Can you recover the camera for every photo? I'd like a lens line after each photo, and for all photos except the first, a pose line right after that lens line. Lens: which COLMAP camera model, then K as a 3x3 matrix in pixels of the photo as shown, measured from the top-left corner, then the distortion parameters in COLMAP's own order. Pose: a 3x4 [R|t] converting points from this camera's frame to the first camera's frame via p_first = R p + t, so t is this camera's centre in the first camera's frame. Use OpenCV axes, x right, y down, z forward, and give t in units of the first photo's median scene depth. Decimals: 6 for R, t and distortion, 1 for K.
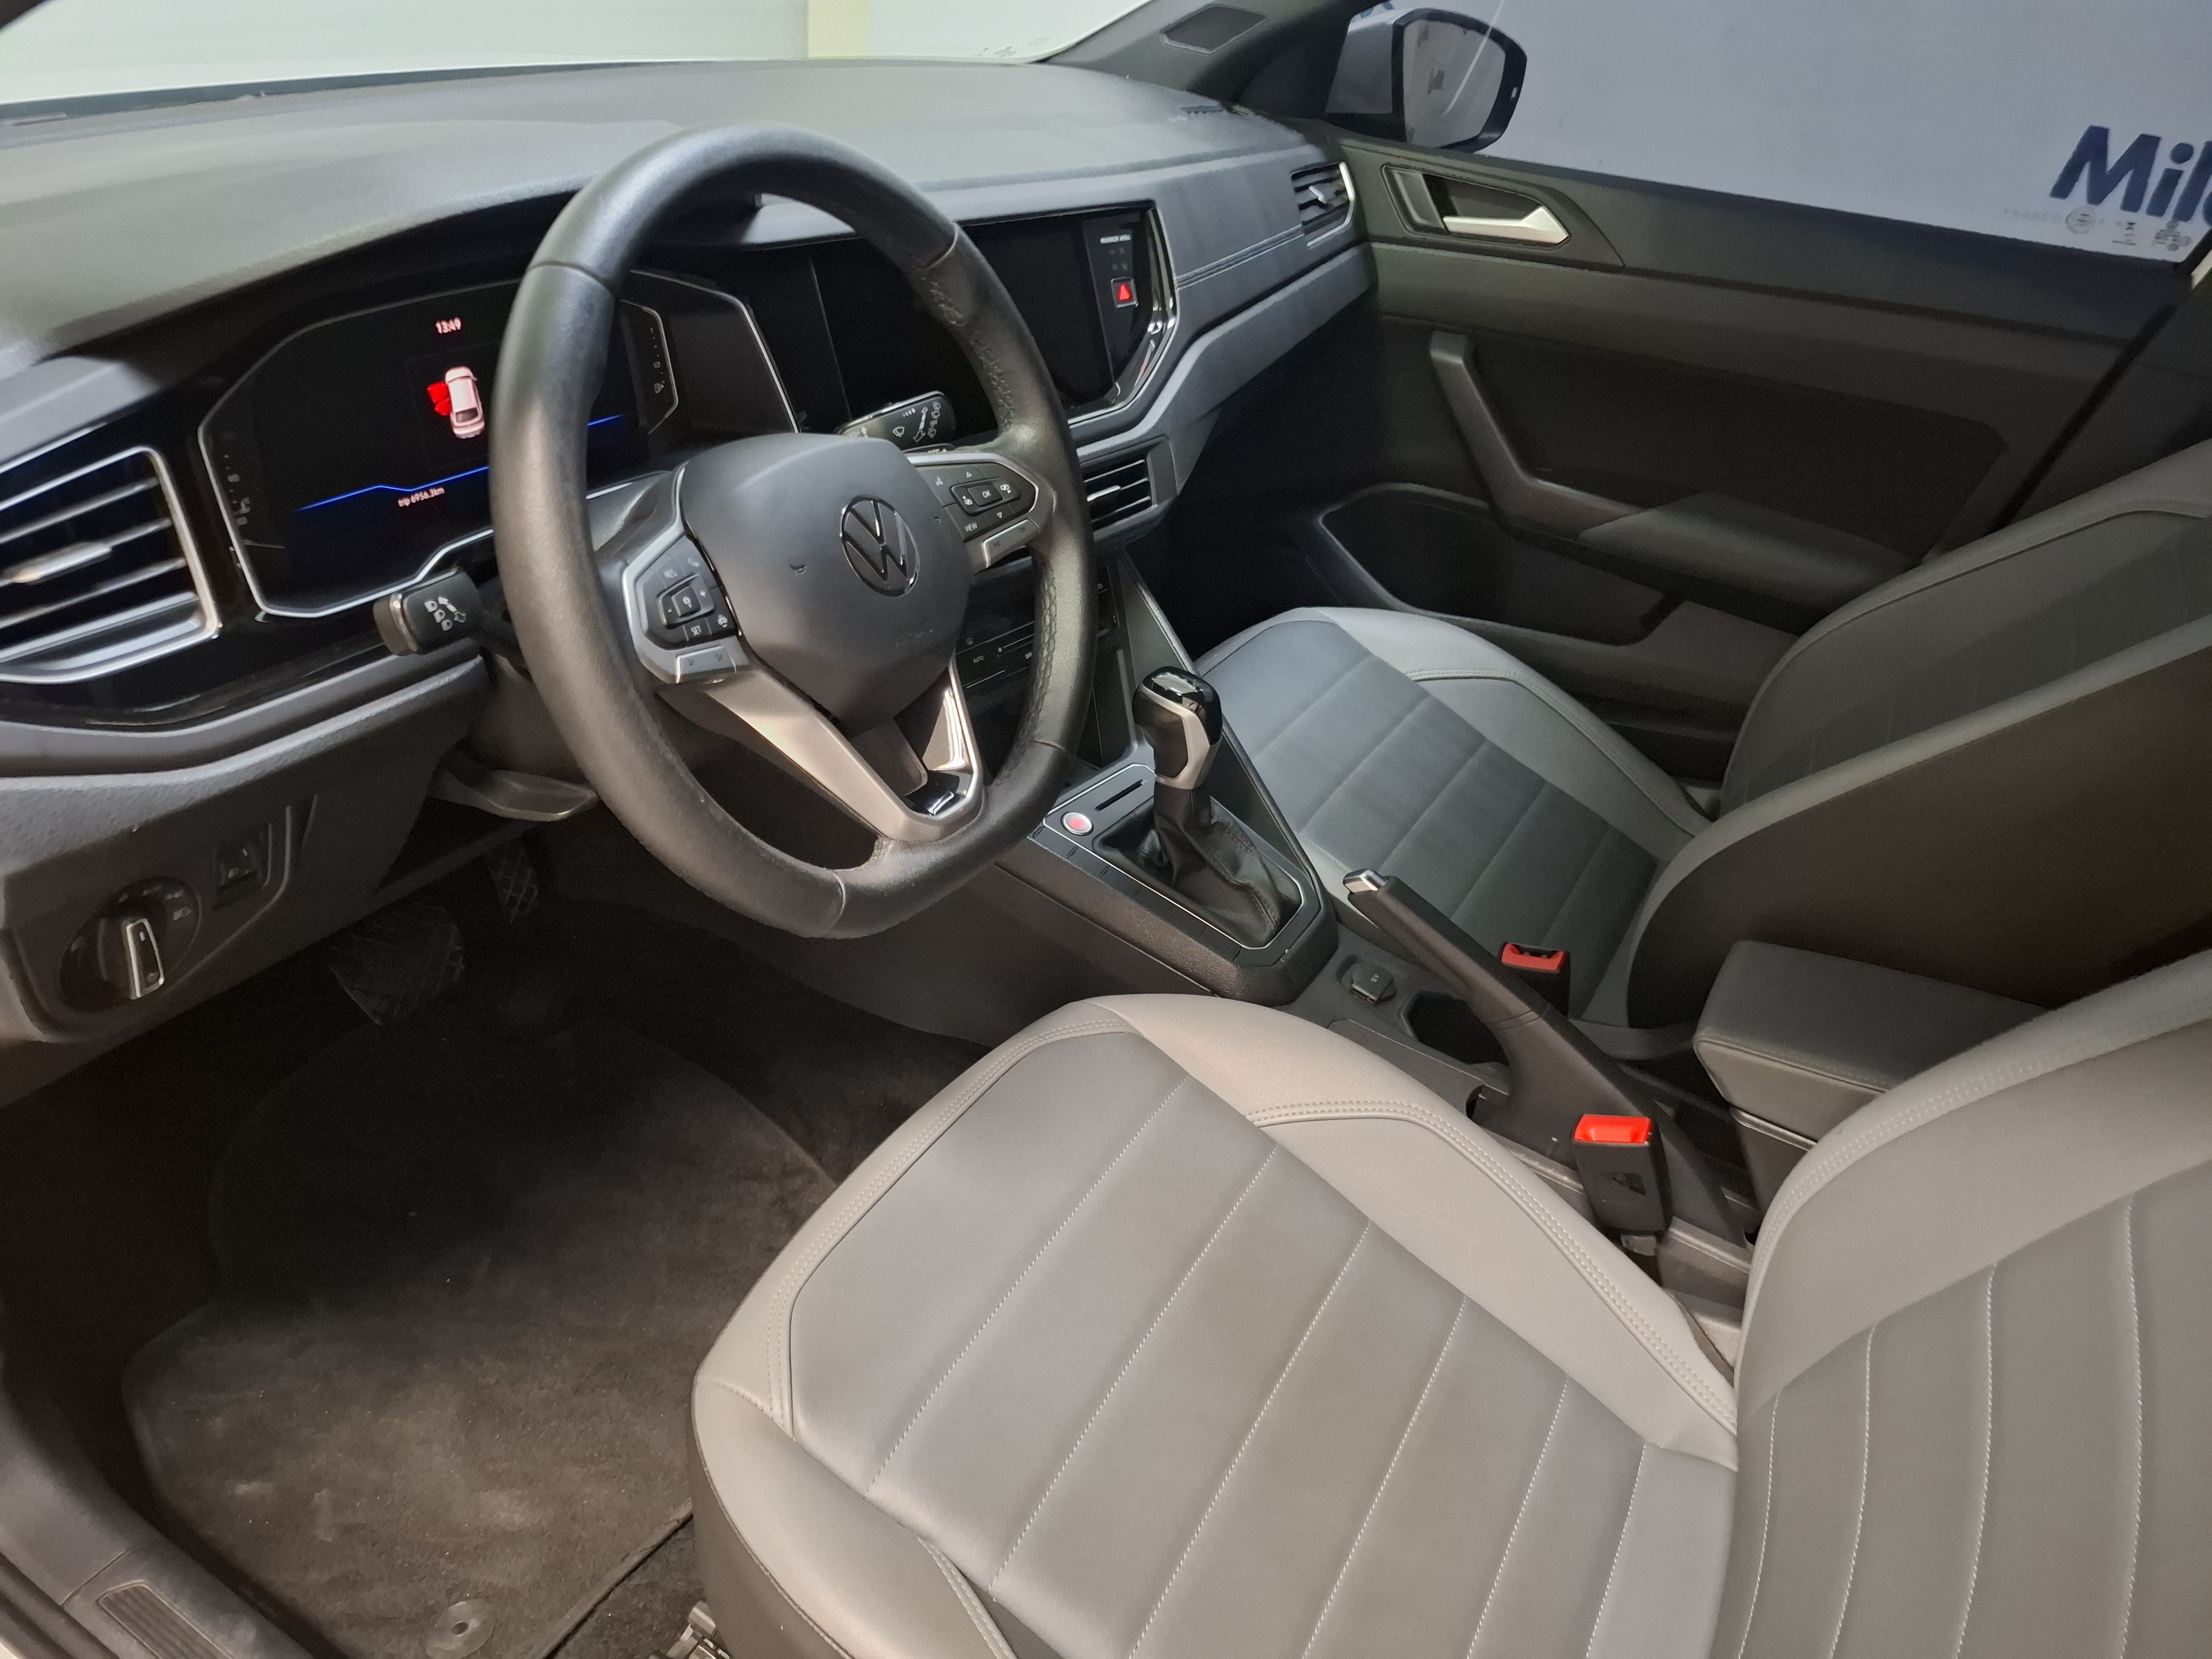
lens RADIAL K [[1536.7, 0, 1106.0], [0, 1536.7, 829.5], [0, 0, 1]] dist [0.078950, -0.128184]
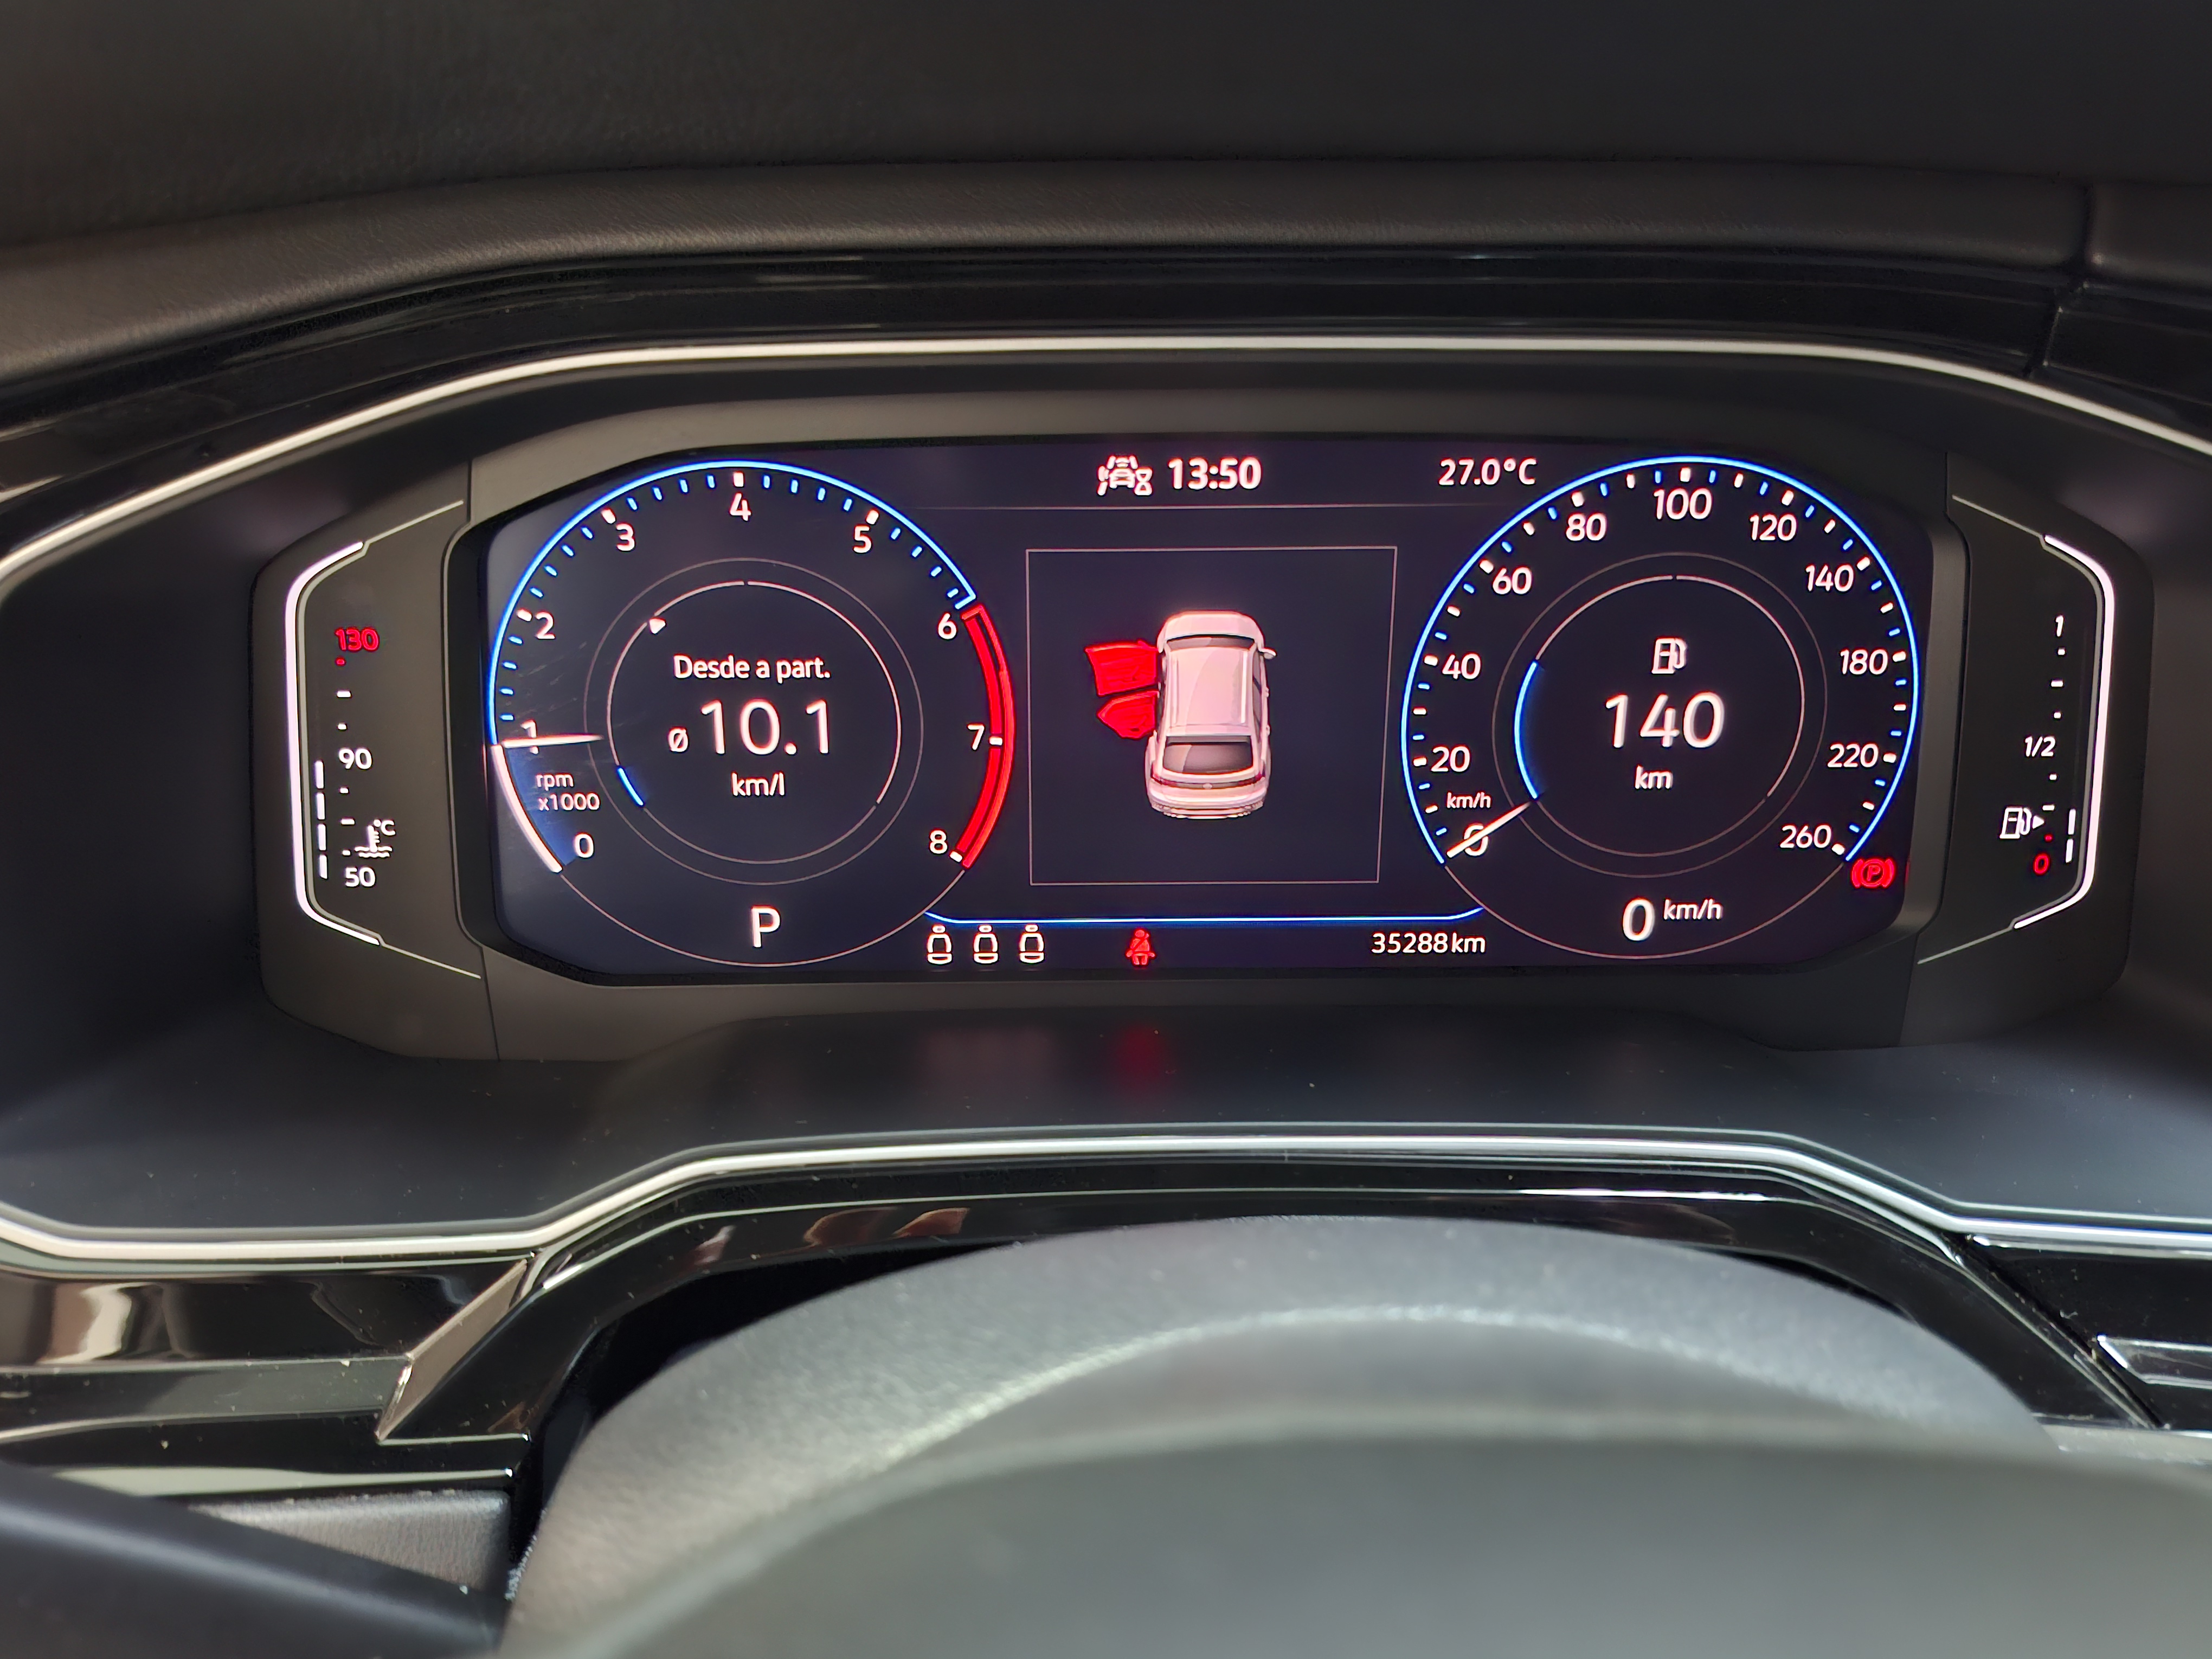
lens RADIAL K [[1668.8, 0, 1106.0], [0, 1668.8, 829.5], [0, 0, 1]] dist [0.122125, -0.264891]
pose [[0.516244, 0.249917, -0.819167, -0.140526], [-0.414215, 0.910028, 0.016597, -0.248190], [0.749612, 0.330744, 0.573316, 0.791273]]
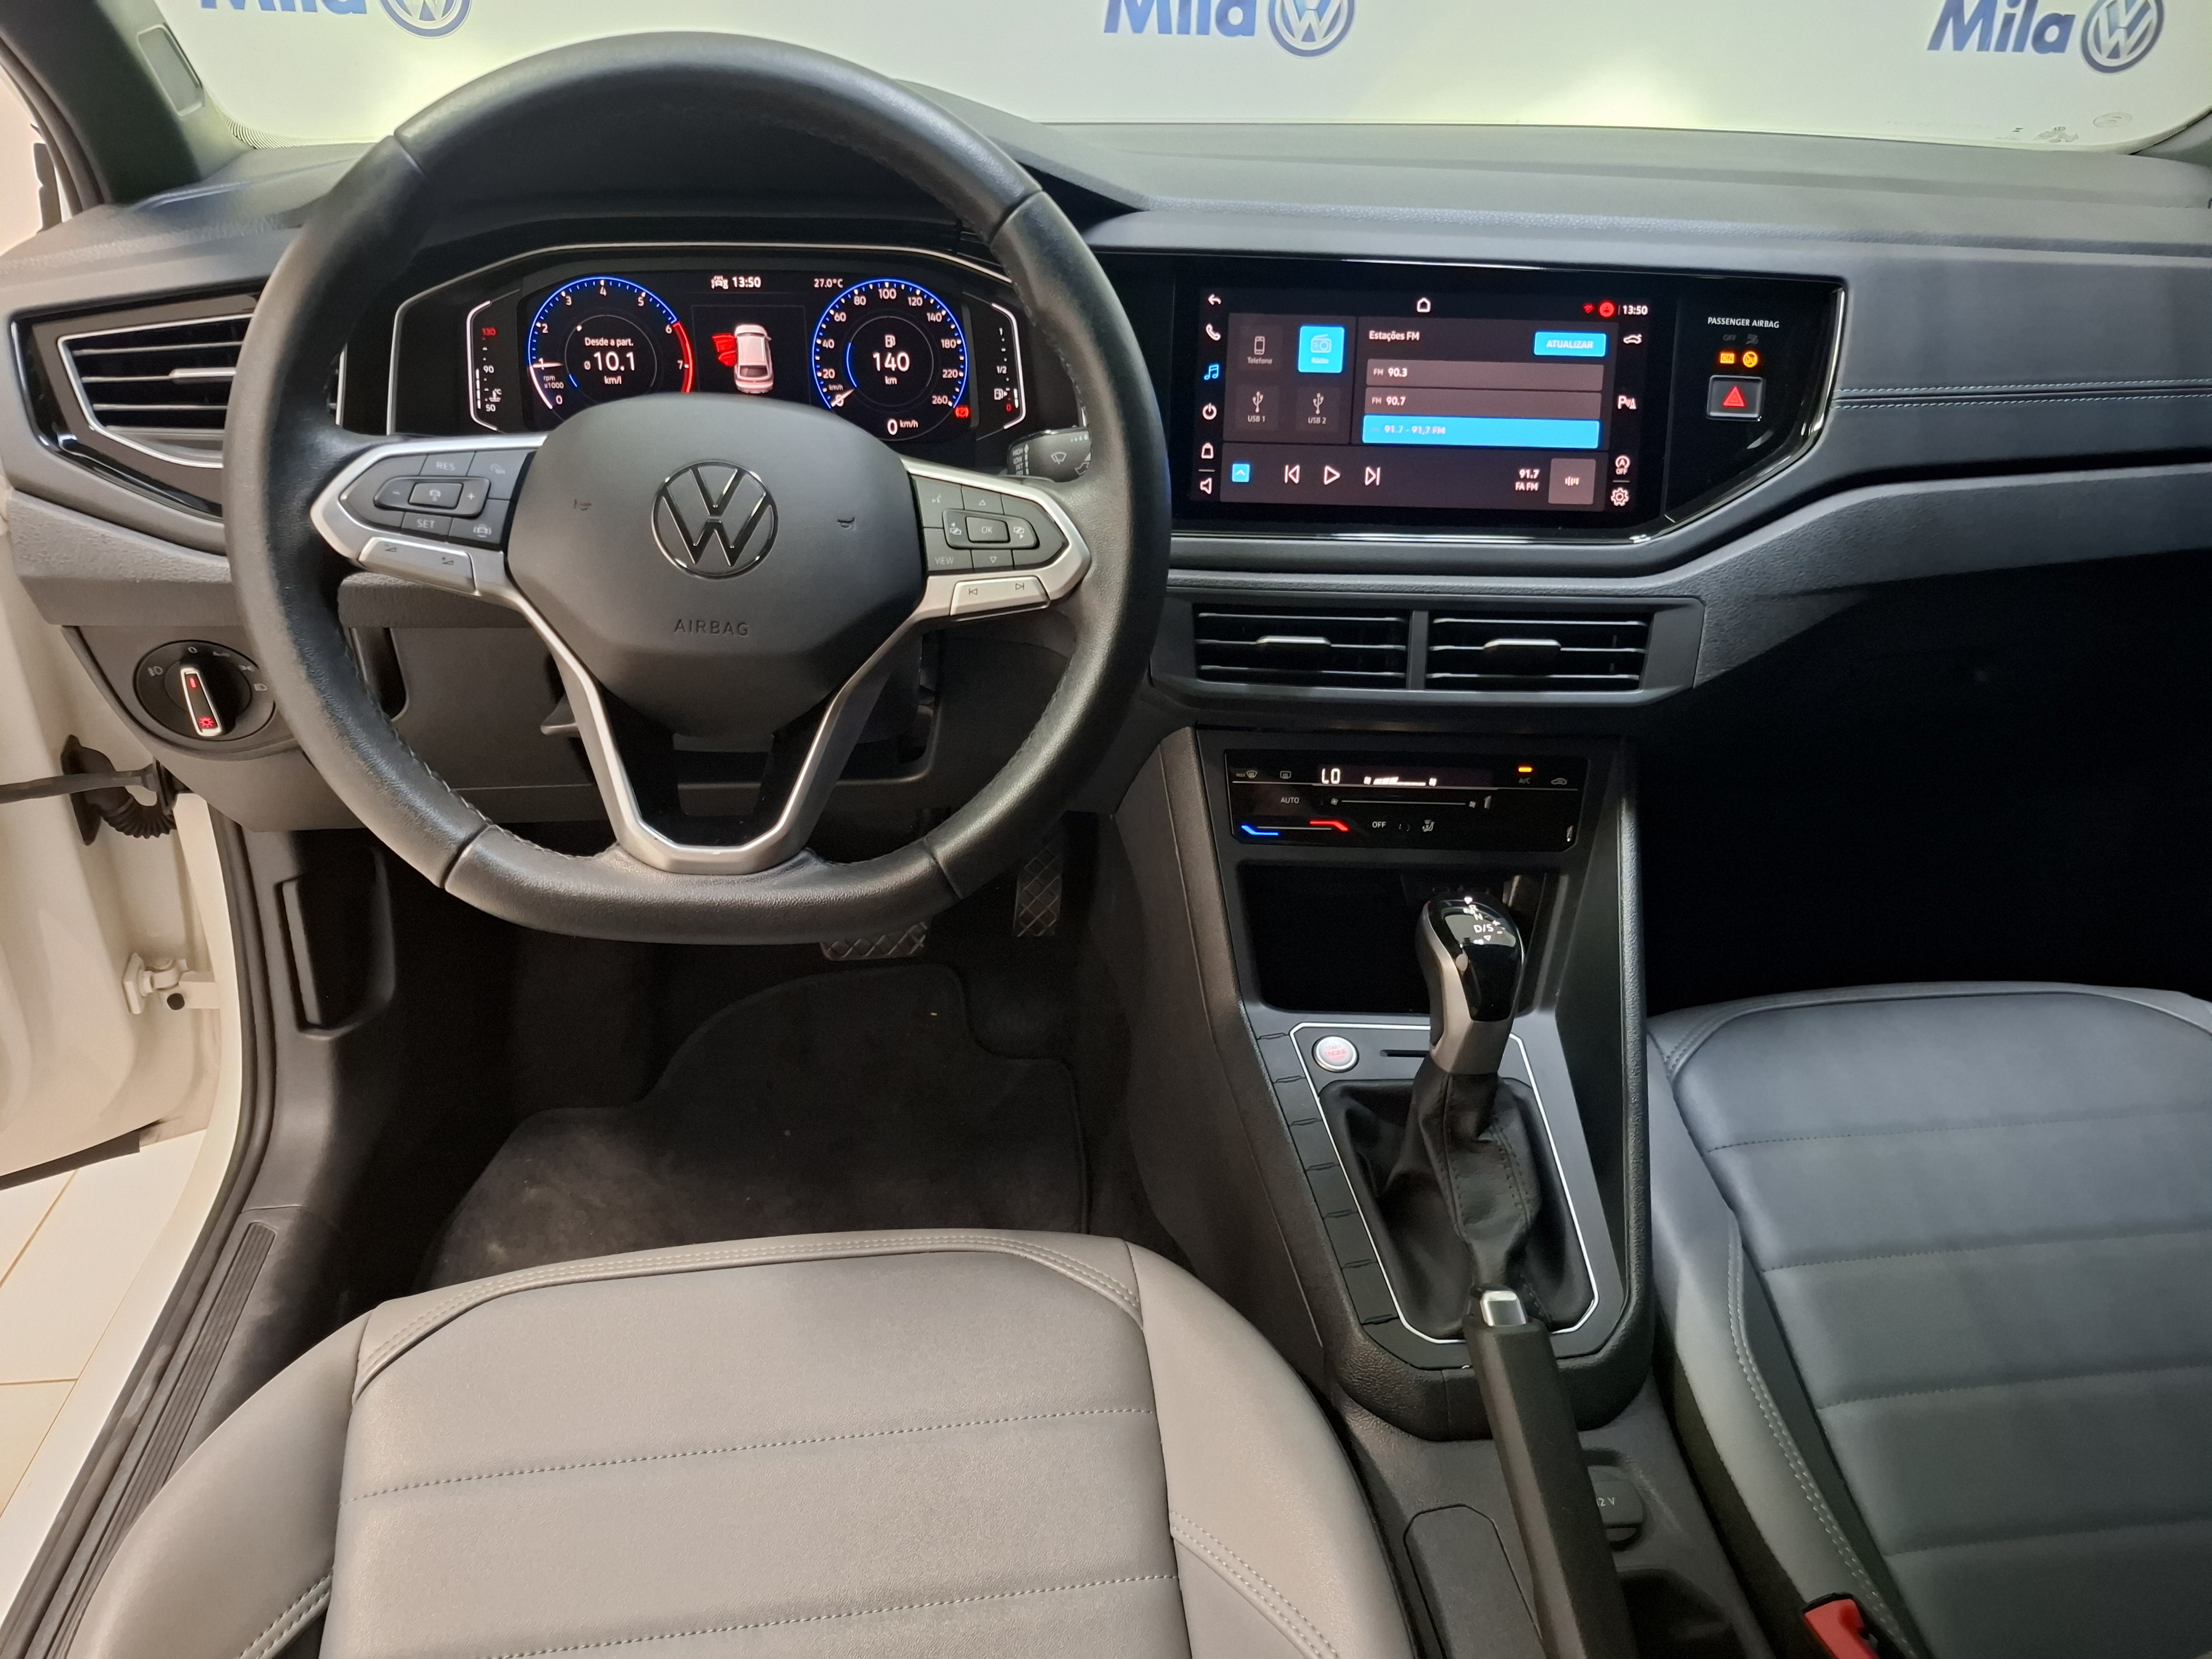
lens RADIAL K [[1536.7, 0, 1106.0], [0, 1536.7, 829.5], [0, 0, 1]] dist [0.078950, -0.128184]
pose [[0.603008, 0.314033, -0.733325, 0.578093], [-0.395301, 0.916087, 0.067244, -0.148391], [0.692906, 0.249336, 0.676545, 0.538221]]
